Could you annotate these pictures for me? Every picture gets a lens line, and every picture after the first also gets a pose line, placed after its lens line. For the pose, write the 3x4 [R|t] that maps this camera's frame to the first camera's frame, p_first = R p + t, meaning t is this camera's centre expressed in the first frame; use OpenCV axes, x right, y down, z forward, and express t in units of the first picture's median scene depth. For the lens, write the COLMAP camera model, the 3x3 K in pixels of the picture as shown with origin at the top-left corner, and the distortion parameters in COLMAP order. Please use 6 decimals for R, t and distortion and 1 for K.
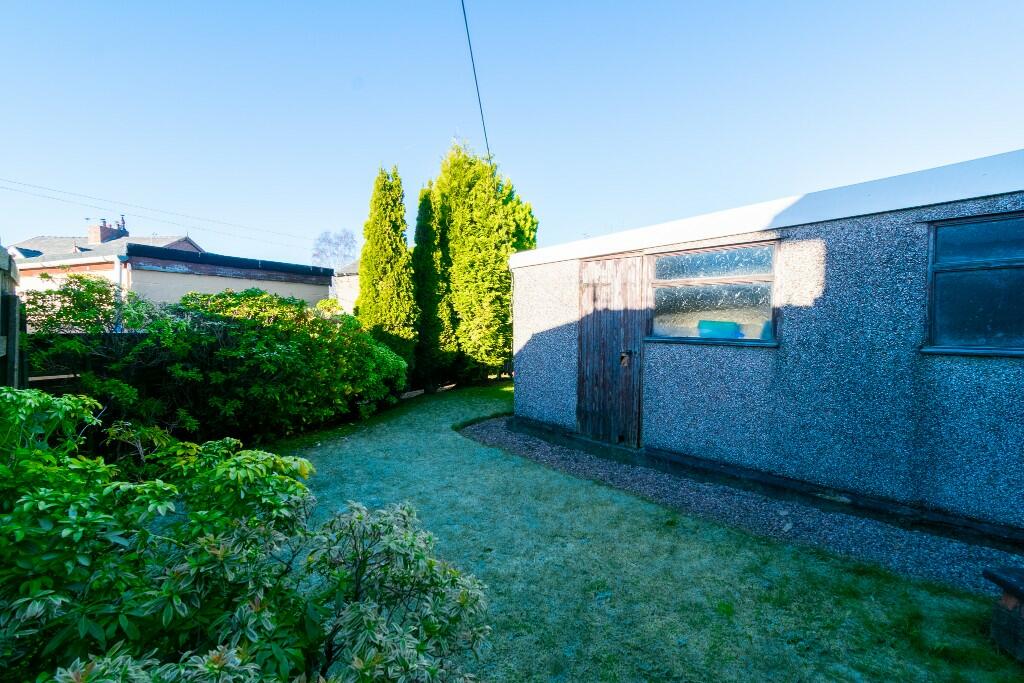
lens RADIAL K [[448.0, 0, 513.0], [0, 448.0, 339.0], [0, 0, 1]] dist [-0.000597, 0.000142]
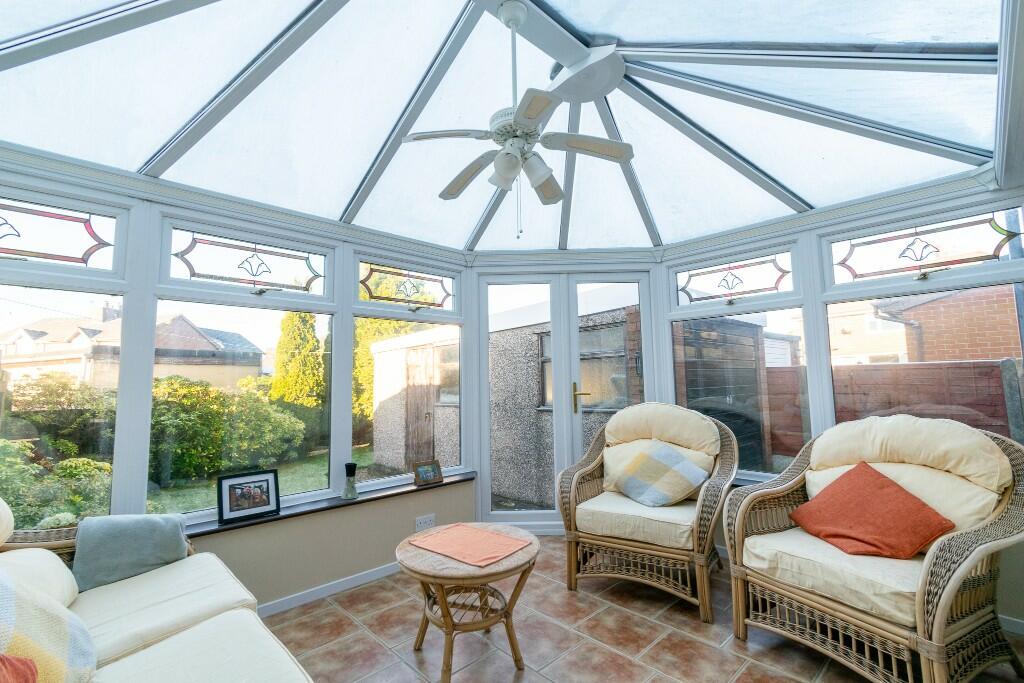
lens RADIAL K [[448.0, 0, 511.7], [0, 448.0, 340.7], [0, 0, 1]] dist [-0.000597, 0.000142]
pose [[0.999675, -0.024963, -0.005143, 0.504363], [0.024061, 0.990881, -0.132572, -0.005028], [0.008406, 0.132405, 0.991160, -0.424782]]
